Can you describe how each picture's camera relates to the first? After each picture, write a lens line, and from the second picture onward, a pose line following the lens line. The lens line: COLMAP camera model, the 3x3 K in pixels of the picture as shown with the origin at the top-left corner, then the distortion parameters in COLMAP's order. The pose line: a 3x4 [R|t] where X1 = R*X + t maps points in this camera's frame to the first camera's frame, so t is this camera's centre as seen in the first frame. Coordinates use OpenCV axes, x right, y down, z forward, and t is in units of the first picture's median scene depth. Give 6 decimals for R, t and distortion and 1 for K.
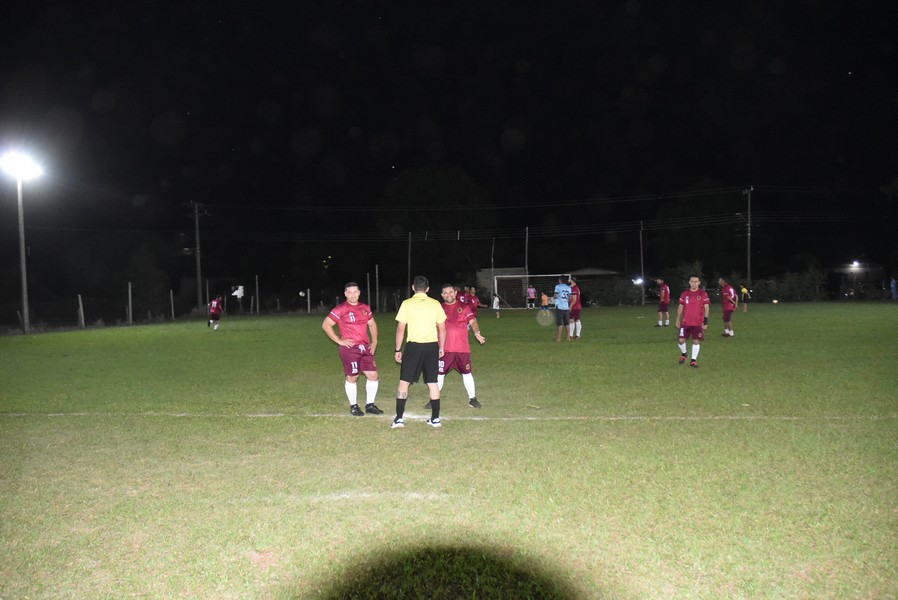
lens RADIAL K [[692.0, 0, 446.6], [0, 692.0, 286.0], [0, 0, 1]] dist [-0.040626, 0.013982]
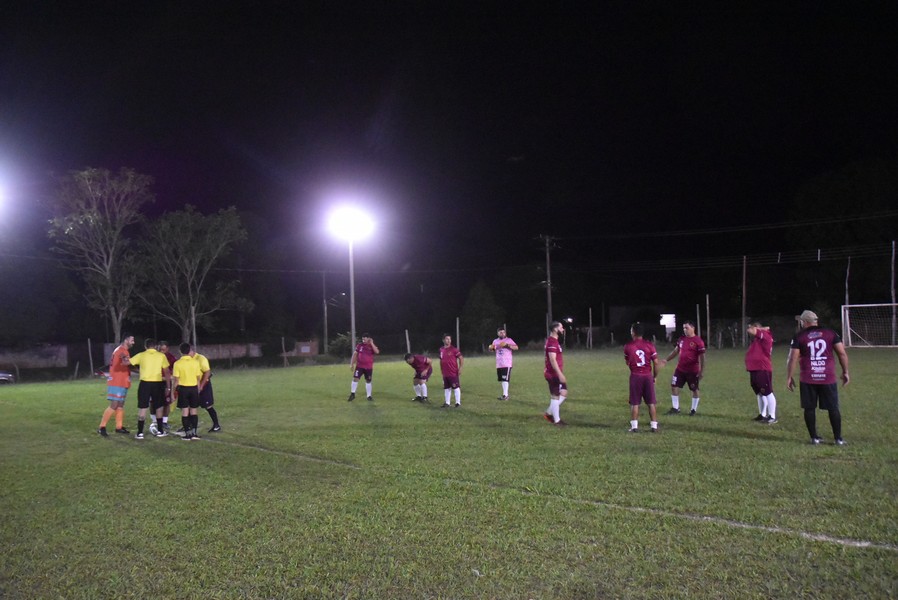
lens RADIAL K [[783.4, 0, 449.5], [0, 783.4, 296.7], [0, 0, 1]] dist [-0.043715, 0.027748]
pose [[0.794882, -0.023159, -0.606321, 0.232423], [0.011809, 0.999673, -0.022702, -0.009082], [0.606649, 0.010886, 0.794896, 0.008326]]
